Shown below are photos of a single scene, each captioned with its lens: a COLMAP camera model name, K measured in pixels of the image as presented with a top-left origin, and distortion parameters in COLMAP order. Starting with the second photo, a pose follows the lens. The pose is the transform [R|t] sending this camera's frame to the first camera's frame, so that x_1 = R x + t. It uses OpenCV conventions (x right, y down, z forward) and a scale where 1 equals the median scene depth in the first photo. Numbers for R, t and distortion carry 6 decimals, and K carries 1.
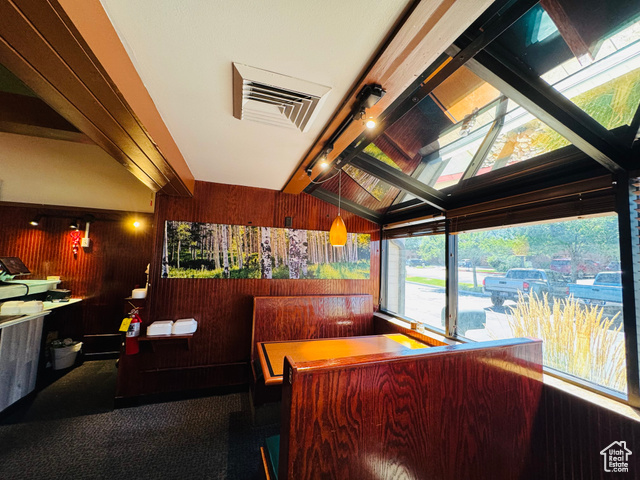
lens RADIAL K [[255.3, 0, 319.4], [0, 255.3, 238.4], [0, 0, 1]] dist [-0.005790, -0.000003]
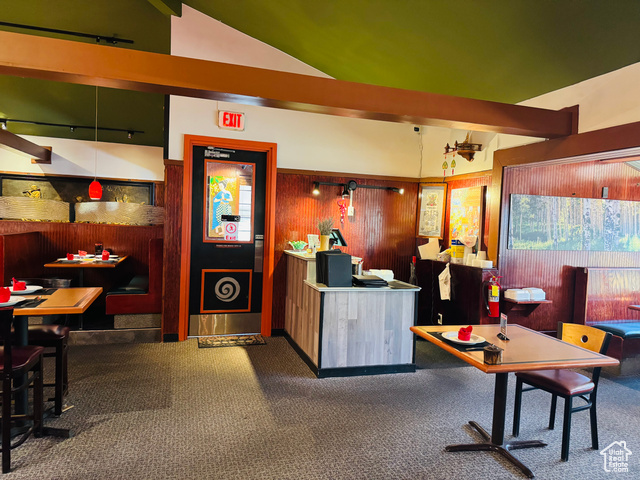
lens RADIAL K [[440.7, 0, 316.4], [0, 440.7, 239.7], [0, 0, 1]] dist [-0.006849, 0.000862]
pose [[0.999284, 0.004882, -0.037517, -1.214542], [-0.000146, 0.992129, 0.125223, -0.100688], [0.037833, -0.125128, 0.991419, -0.747224]]
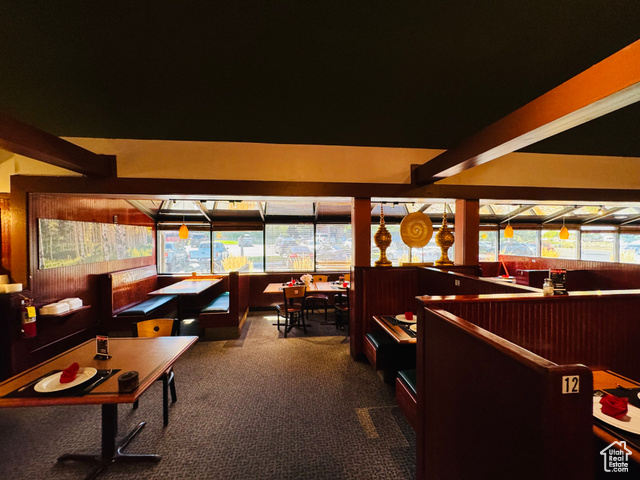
lens RADIAL K [[255.3, 0, 317.3], [0, 255.3, 241.1], [0, 0, 1]] dist [-0.005790, -0.000003]
pose [[0.217613, -0.043796, 0.975052, -1.305616], [-0.068914, 0.995810, 0.060109, -0.111543], [-0.973599, -0.080275, 0.213683, -0.390762]]
